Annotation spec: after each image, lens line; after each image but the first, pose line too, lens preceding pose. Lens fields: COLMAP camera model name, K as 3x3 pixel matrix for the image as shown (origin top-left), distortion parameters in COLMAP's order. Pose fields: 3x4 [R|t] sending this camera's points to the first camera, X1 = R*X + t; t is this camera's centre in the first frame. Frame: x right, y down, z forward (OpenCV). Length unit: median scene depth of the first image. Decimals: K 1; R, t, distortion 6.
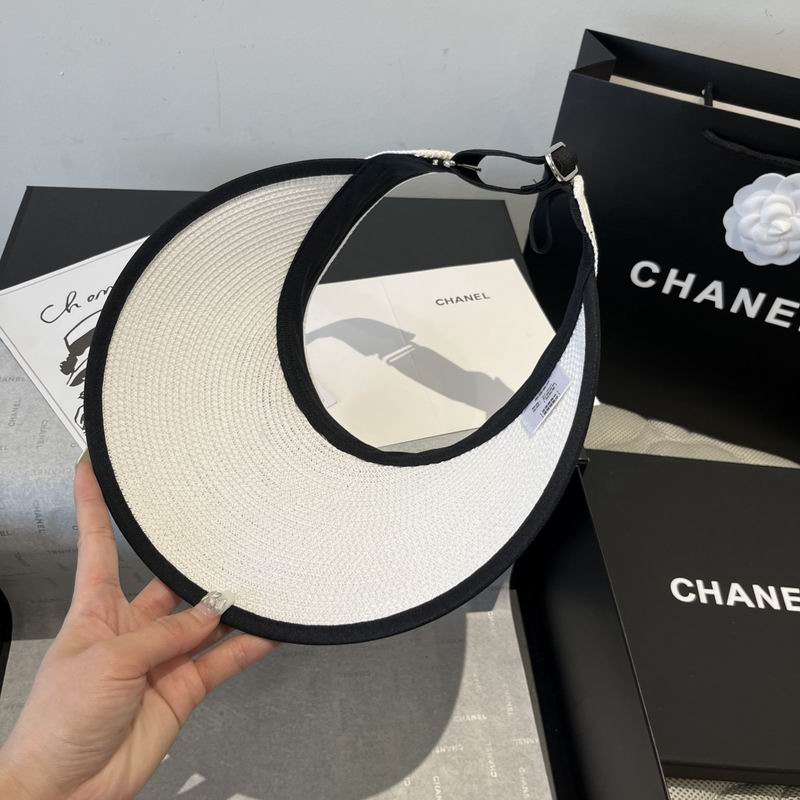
lens RADIAL K [[783.2, 0, 397.5], [0, 783.2, 394.8], [0, 0, 1]] dist [0.001439, 0.000000]
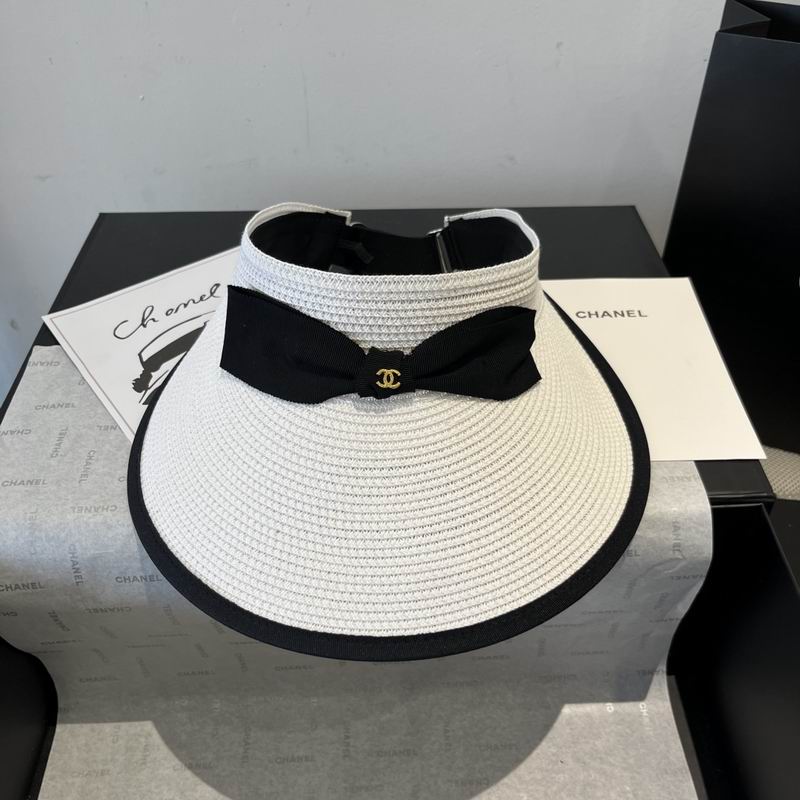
lens RADIAL K [[783.2, 0, 406.8], [0, 783.2, 407.2], [0, 0, 1]] dist [0.001439, 0.000000]
pose [[0.992347, -0.022456, -0.121422, -0.012604], [0.009701, 0.994463, -0.104637, 0.065829], [0.123099, 0.102658, 0.987070, 0.181153]]
